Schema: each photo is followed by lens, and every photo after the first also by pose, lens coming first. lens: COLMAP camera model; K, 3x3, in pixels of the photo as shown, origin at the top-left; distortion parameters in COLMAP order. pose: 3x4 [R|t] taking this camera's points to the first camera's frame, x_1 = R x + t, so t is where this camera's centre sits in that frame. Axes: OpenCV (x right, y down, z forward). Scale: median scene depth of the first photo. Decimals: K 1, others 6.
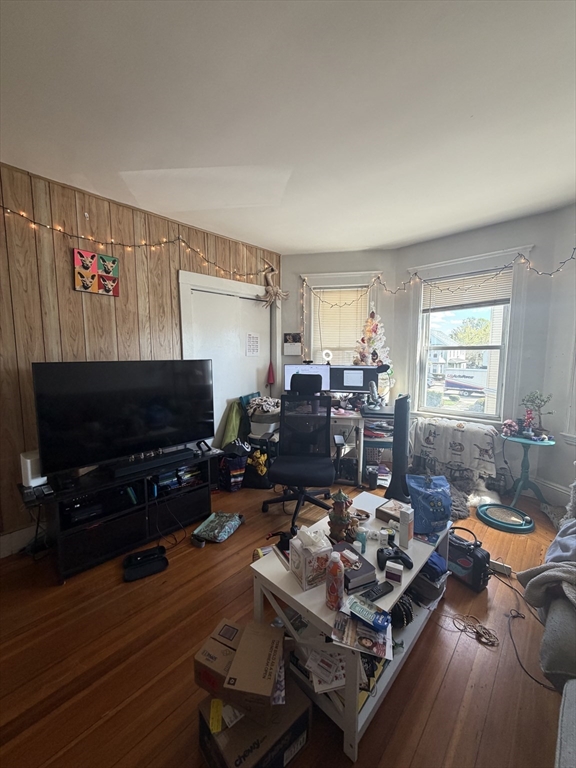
lens RADIAL K [[305.4, 0, 287.7], [0, 305.4, 382.6], [0, 0, 1]] dist [0.000111, -0.000534]
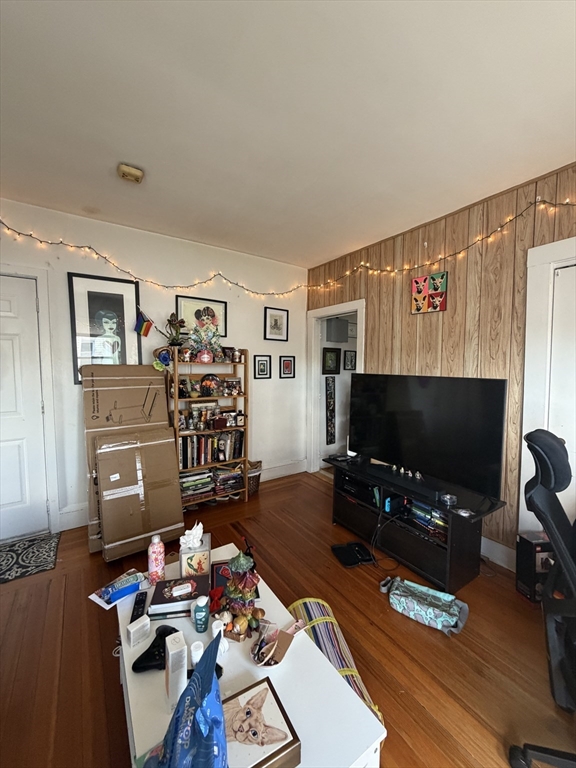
lens RADIAL K [[305.4, 0, 285.3], [0, 305.4, 385.1], [0, 0, 1]] dist [0.000111, -0.000534]
pose [[-0.233743, 0.059277, -0.970490, 0.440946], [-0.111013, 0.989986, 0.087206, -0.063073], [0.965940, 0.128120, -0.224821, 0.640128]]
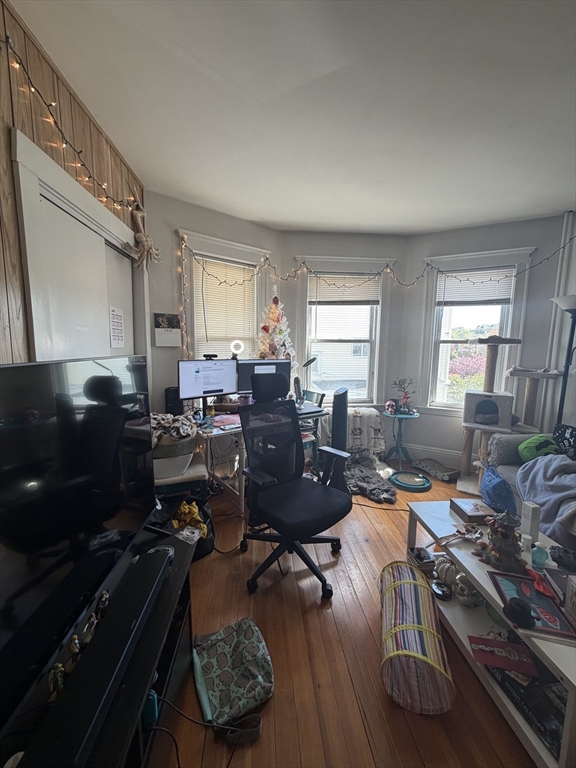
lens RADIAL K [[305.4, 0, 288.3], [0, 305.4, 382.3], [0, 0, 1]] dist [0.000111, -0.000534]
pose [[0.667852, -0.079750, 0.740009, -0.425225], [0.060639, 0.996768, 0.052694, -0.040530], [-0.741819, 0.009682, 0.670530, 0.465360]]
